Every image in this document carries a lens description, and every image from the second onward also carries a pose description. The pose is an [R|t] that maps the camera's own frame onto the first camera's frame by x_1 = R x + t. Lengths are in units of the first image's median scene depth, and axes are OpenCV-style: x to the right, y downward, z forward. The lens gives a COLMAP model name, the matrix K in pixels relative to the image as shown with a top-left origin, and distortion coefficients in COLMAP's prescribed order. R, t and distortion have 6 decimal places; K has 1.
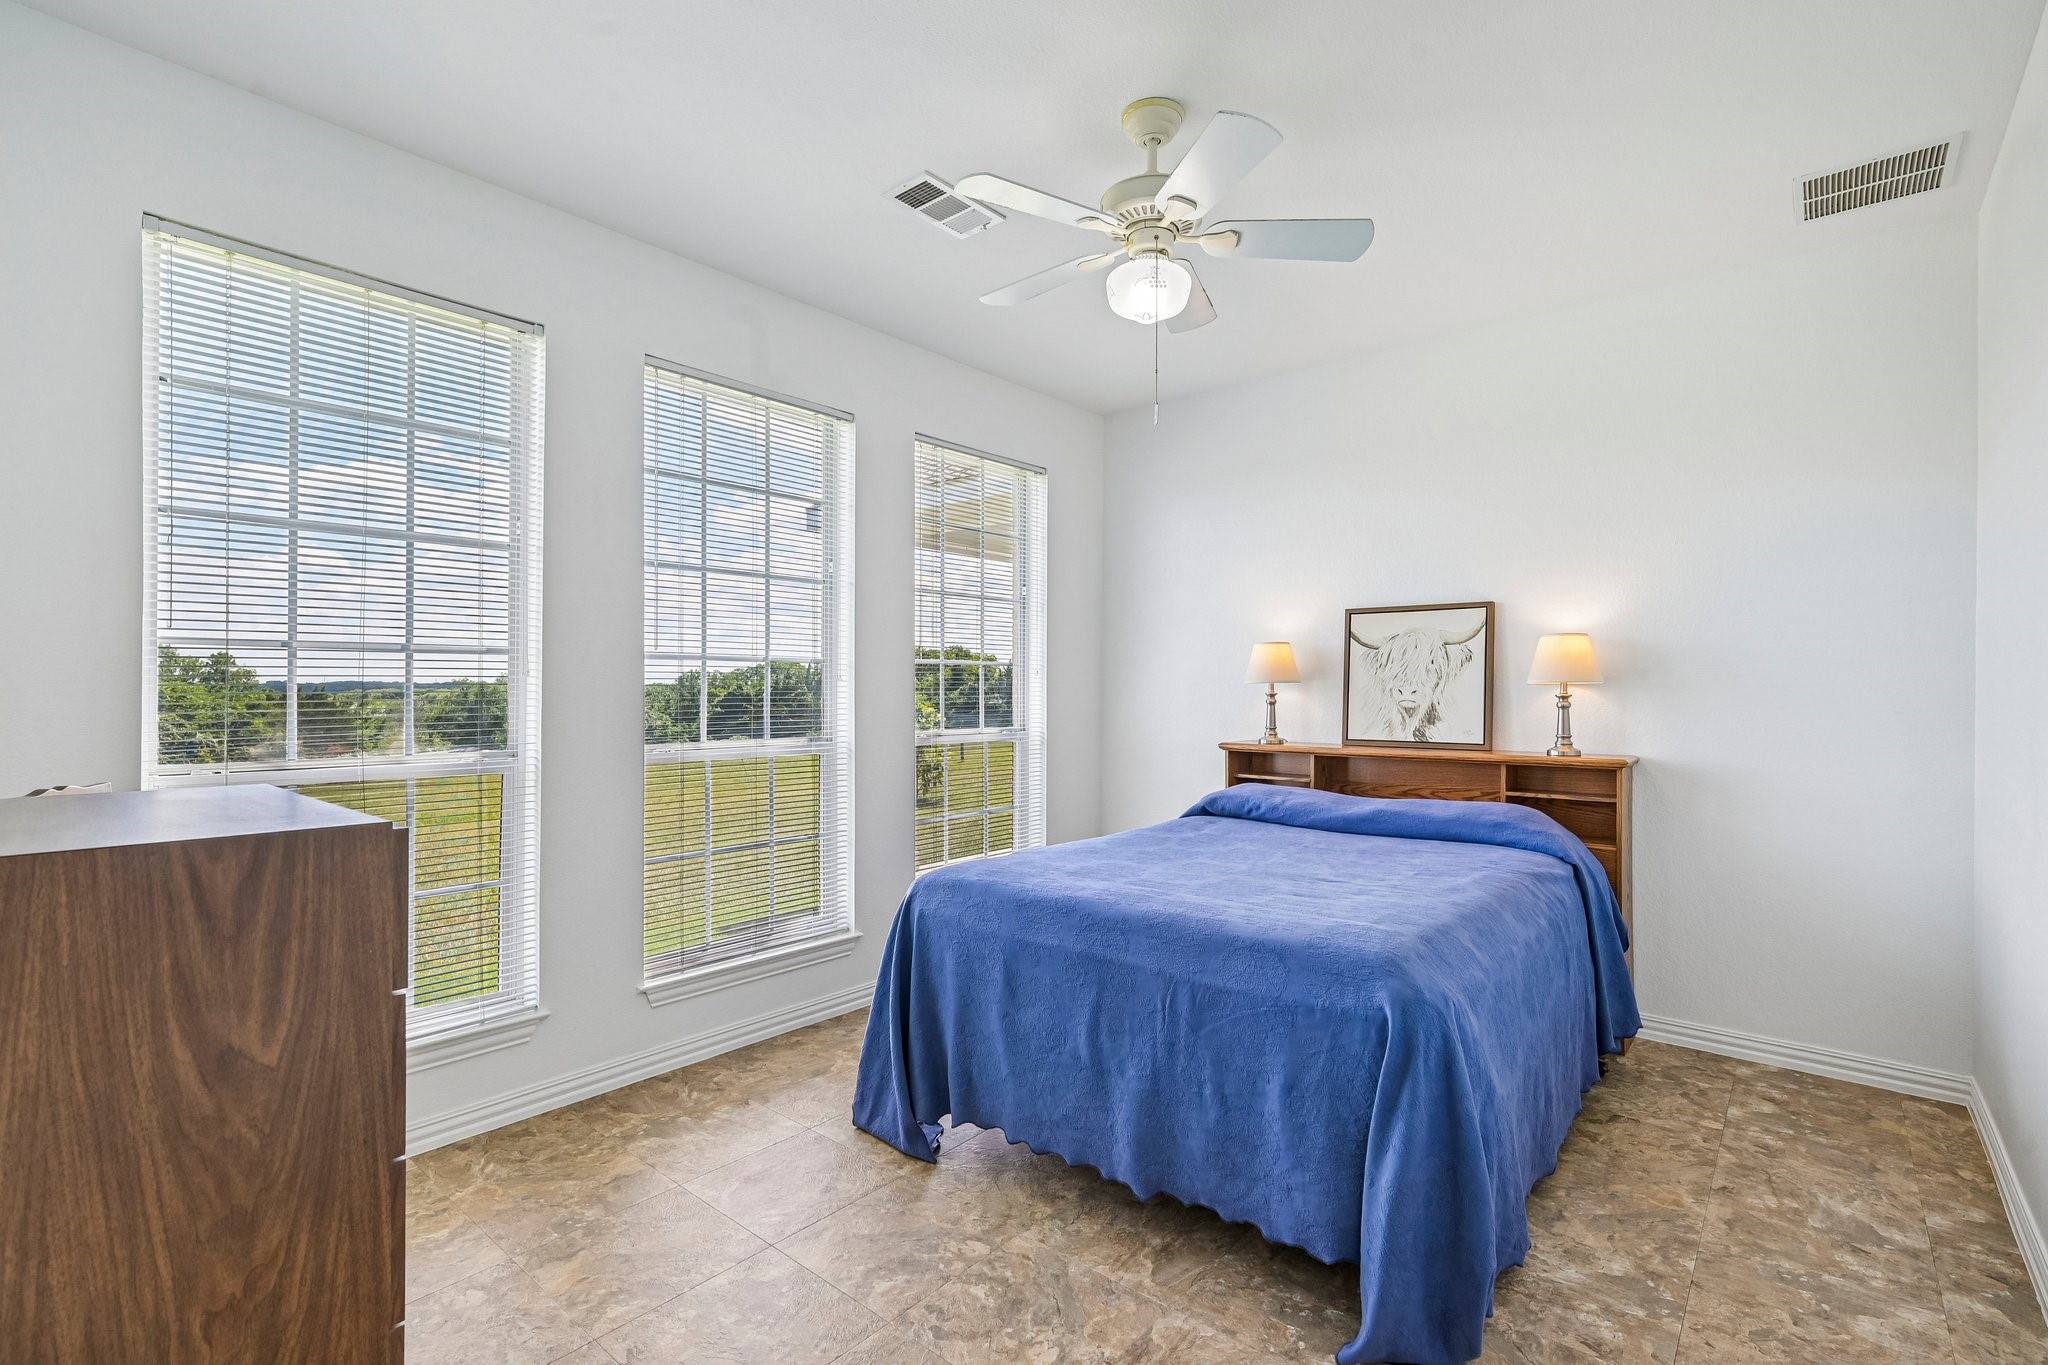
lens RADIAL K [[902.2, 0, 1024.0], [0, 902.2, 682.5], [0, 0, 1]] dist [-0.001203, -0.000109]
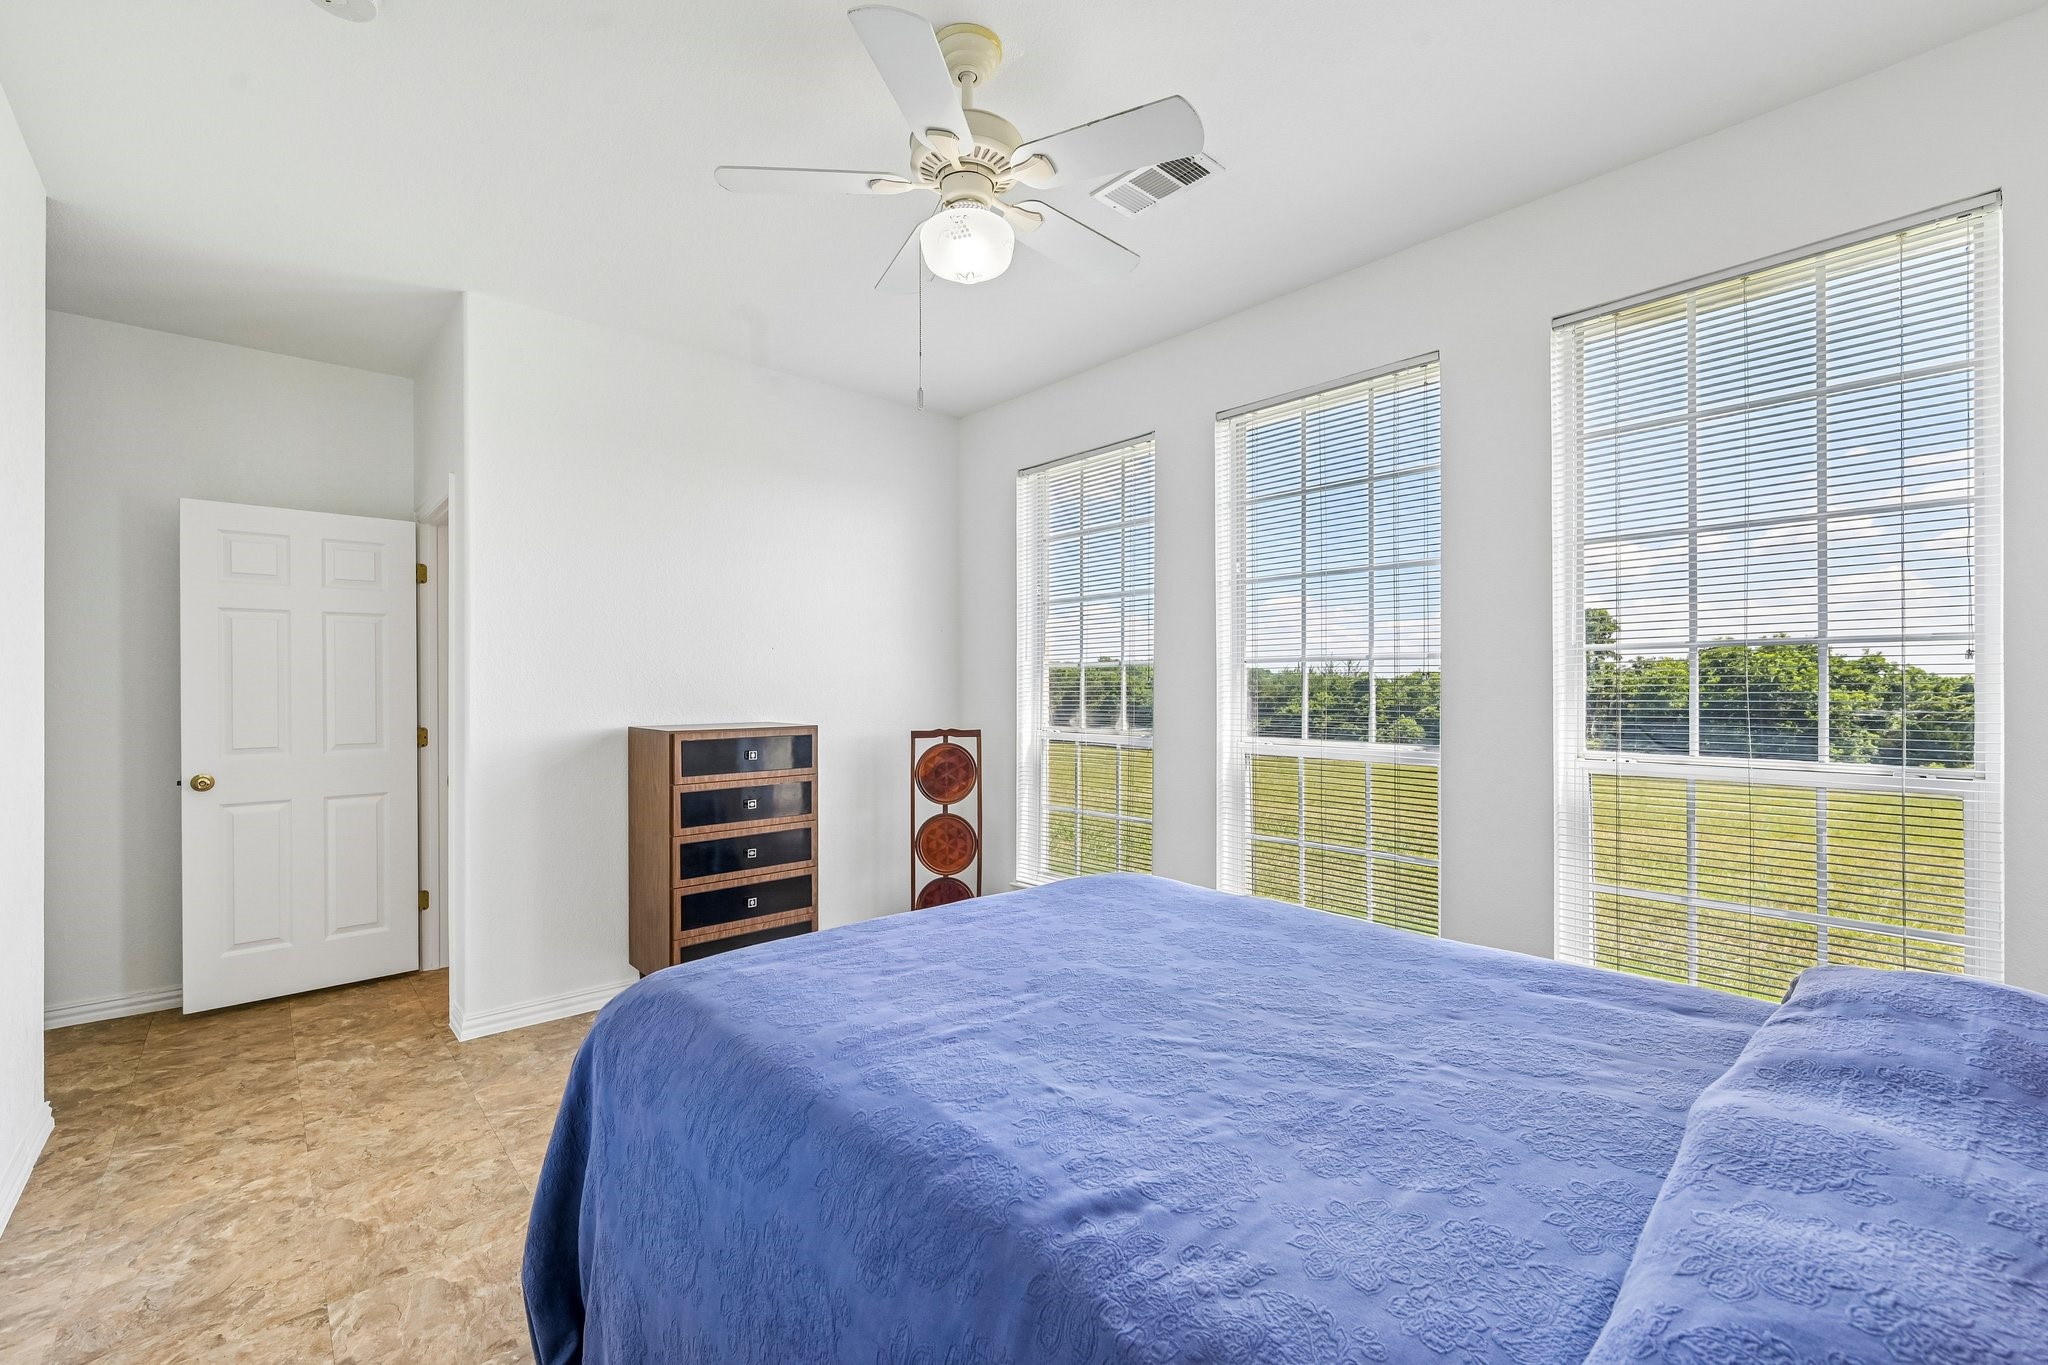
lens RADIAL K [[839.1, 0, 1018.9], [0, 839.1, 691.6], [0, 0, 1]] dist [0.008495, -0.000101]
pose [[-0.105076, 0.002249, -0.994462, 0.662354], [0.010402, 0.999945, 0.001163, 0.005558], [0.994410, -0.010222, -0.105093, 0.776764]]
